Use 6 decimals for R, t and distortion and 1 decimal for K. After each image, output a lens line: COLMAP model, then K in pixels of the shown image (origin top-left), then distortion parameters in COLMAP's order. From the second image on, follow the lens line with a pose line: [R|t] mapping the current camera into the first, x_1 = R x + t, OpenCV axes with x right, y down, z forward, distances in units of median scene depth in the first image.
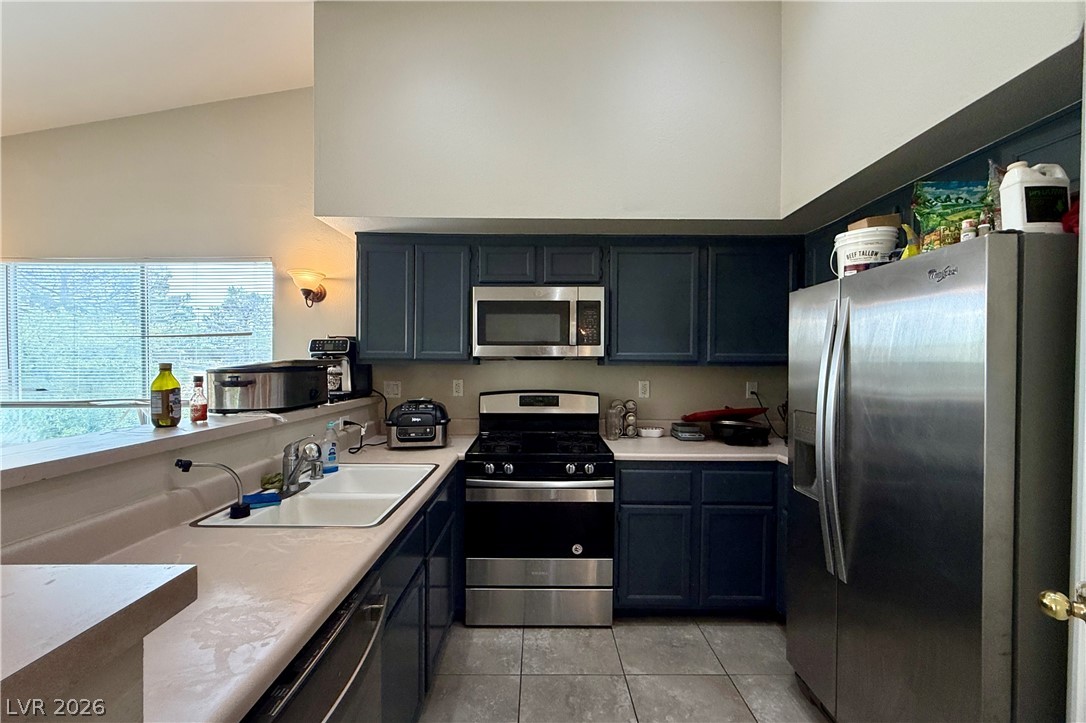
lens RADIAL K [[440.1, 0, 543.0], [0, 440.1, 361.5], [0, 0, 1]] dist [0.000295, 0.000146]
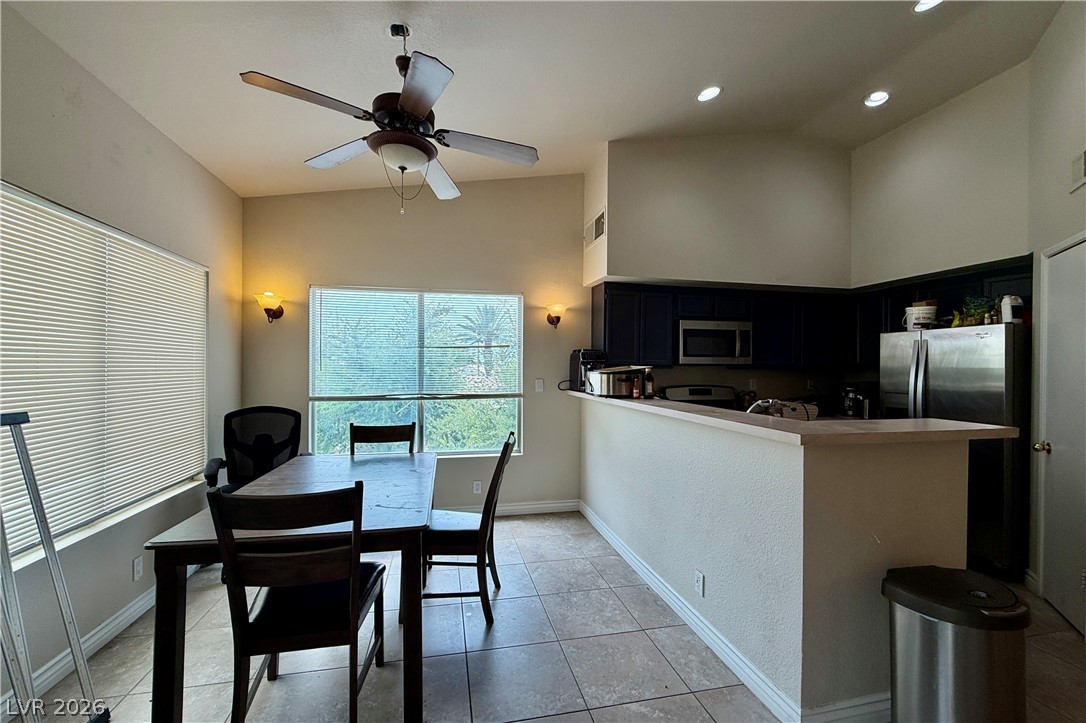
lens RADIAL K [[436.3, 0, 540.0], [0, 436.3, 356.1], [0, 0, 1]] dist [0.002541, 0.000194]
pose [[0.978991, 0.007531, 0.203762, -0.998578], [-0.004274, 0.999856, -0.016422, -0.011301], [-0.203856, 0.015206, 0.978883, -0.454941]]
